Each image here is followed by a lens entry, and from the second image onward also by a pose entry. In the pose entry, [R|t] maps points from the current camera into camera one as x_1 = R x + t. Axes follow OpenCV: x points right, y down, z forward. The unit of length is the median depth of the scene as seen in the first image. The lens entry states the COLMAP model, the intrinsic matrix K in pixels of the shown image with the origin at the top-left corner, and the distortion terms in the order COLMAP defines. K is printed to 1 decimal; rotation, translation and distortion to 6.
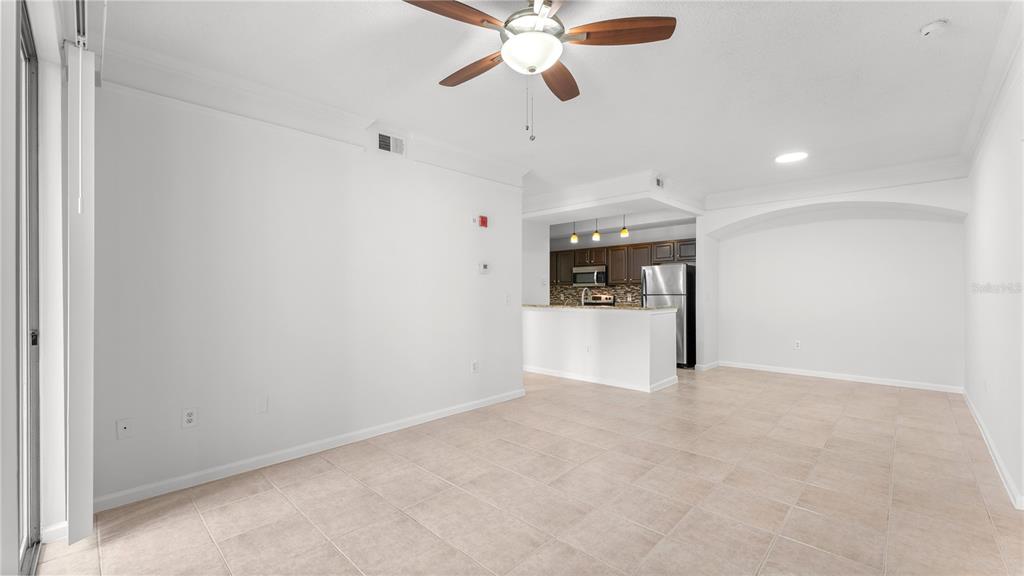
lens RADIAL K [[413.7, 0, 504.8], [0, 413.7, 287.1], [0, 0, 1]] dist [0.000317, 0.000434]
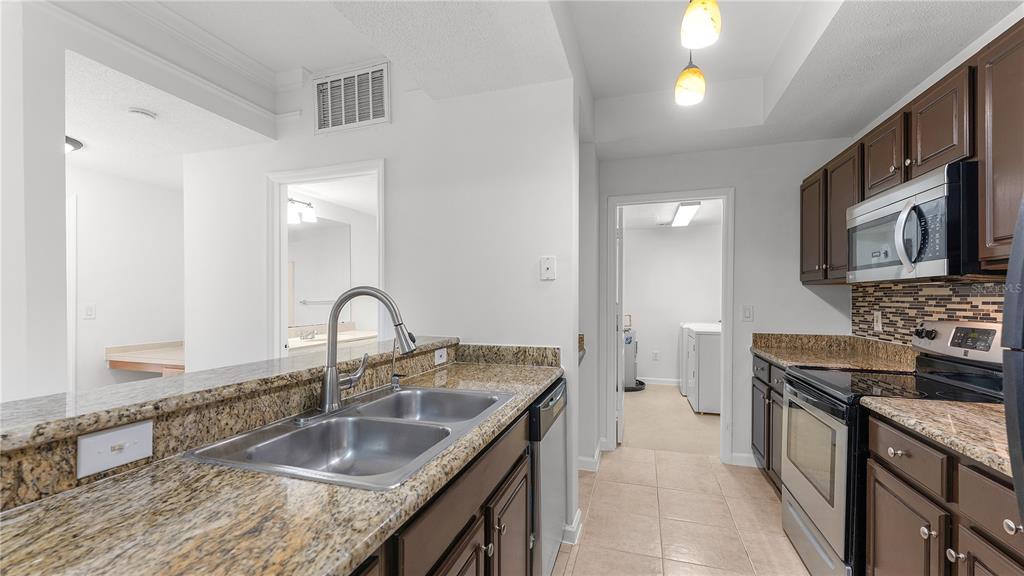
lens RADIAL K [[413.7, 0, 511.3], [0, 413.7, 296.2], [0, 0, 1]] dist [0.000317, 0.000434]
pose [[0.449950, -0.000682, -0.893054, 0.587907], [0.003541, 0.999993, 0.001021, 0.009663], [0.893047, -0.003622, 0.449949, 1.332415]]
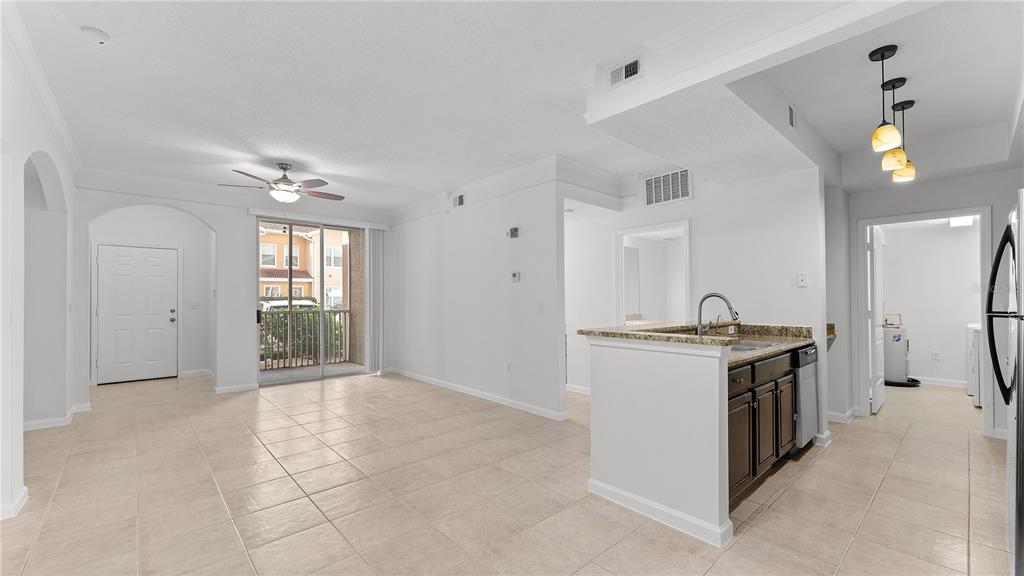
lens RADIAL K [[413.7, 0, 508.5], [0, 413.7, 291.2], [0, 0, 1]] dist [0.000317, 0.000434]
pose [[-0.058785, -0.013083, -0.998185, 1.018260], [0.008416, 0.999872, -0.013601, 0.006176], [0.998235, -0.009200, -0.058667, 1.060931]]
